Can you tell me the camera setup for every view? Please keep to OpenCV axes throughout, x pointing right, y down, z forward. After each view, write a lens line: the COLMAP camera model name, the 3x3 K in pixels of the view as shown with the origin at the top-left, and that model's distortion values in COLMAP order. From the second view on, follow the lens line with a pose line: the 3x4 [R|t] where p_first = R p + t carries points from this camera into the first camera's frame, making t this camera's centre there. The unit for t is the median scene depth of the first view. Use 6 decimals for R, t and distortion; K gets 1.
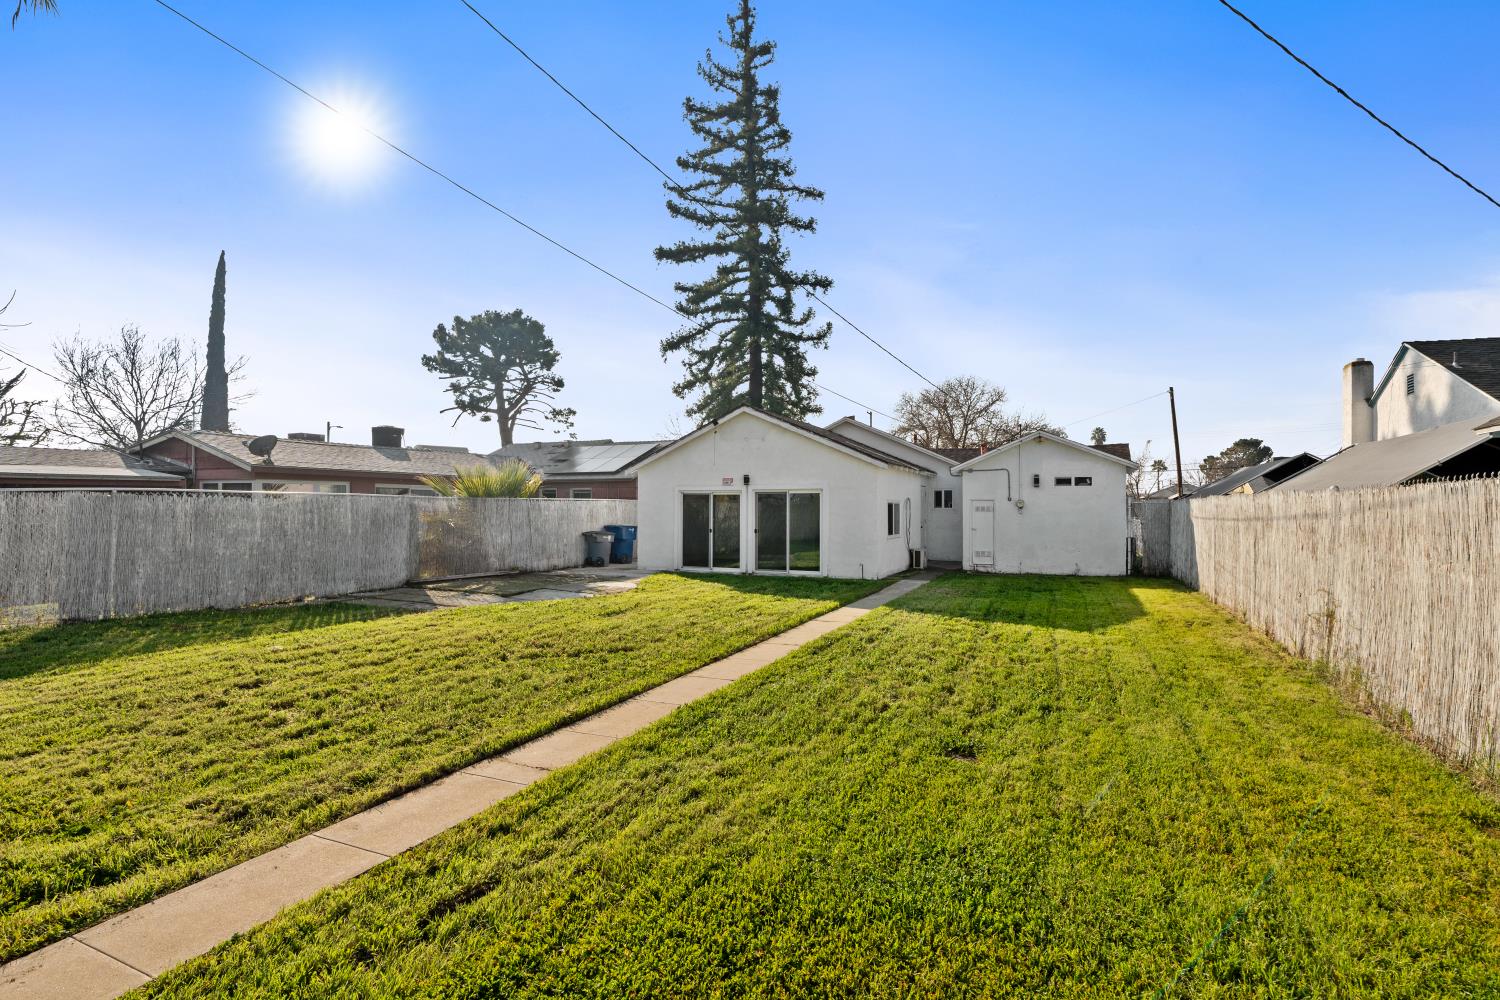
lens RADIAL K [[711.0, 0, 750.0], [0, 711.0, 500.0], [0, 0, 1]] dist [-0.001891, 0.000152]
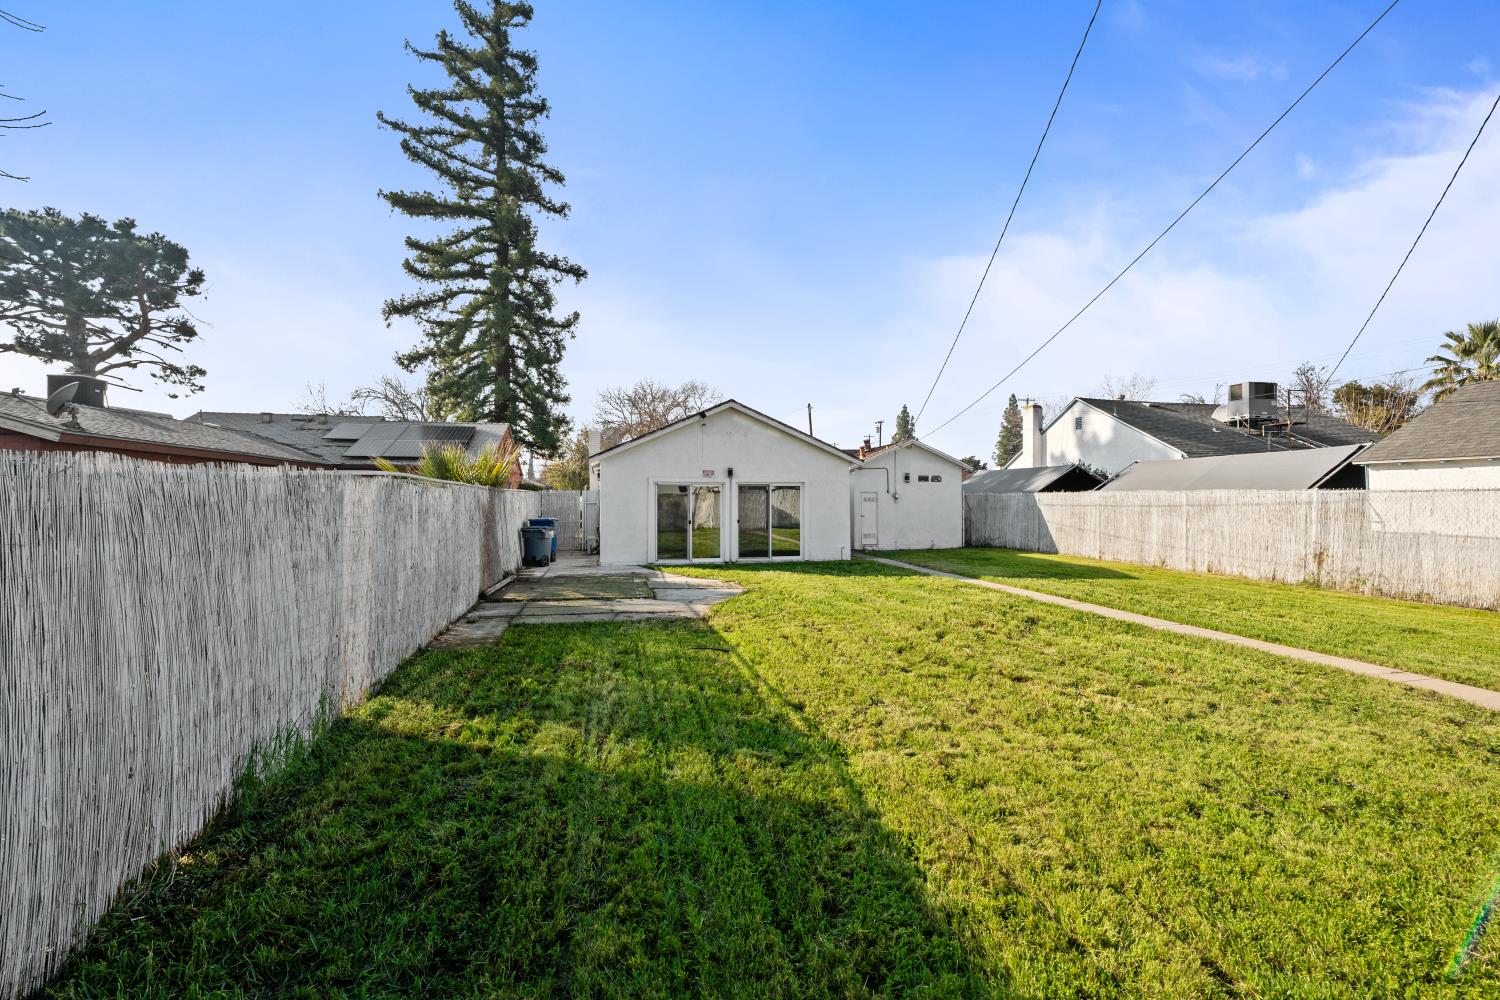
lens RADIAL K [[694.1, 0, 752.5], [0, 694.1, 493.3], [0, 0, 1]] dist [0.000072, 0.000734]
pose [[0.791509, 0.003039, 0.611149, -0.292978], [-0.005225, 0.999985, 0.001795, 0.000220], [-0.611135, -0.004613, 0.791513, 0.083227]]
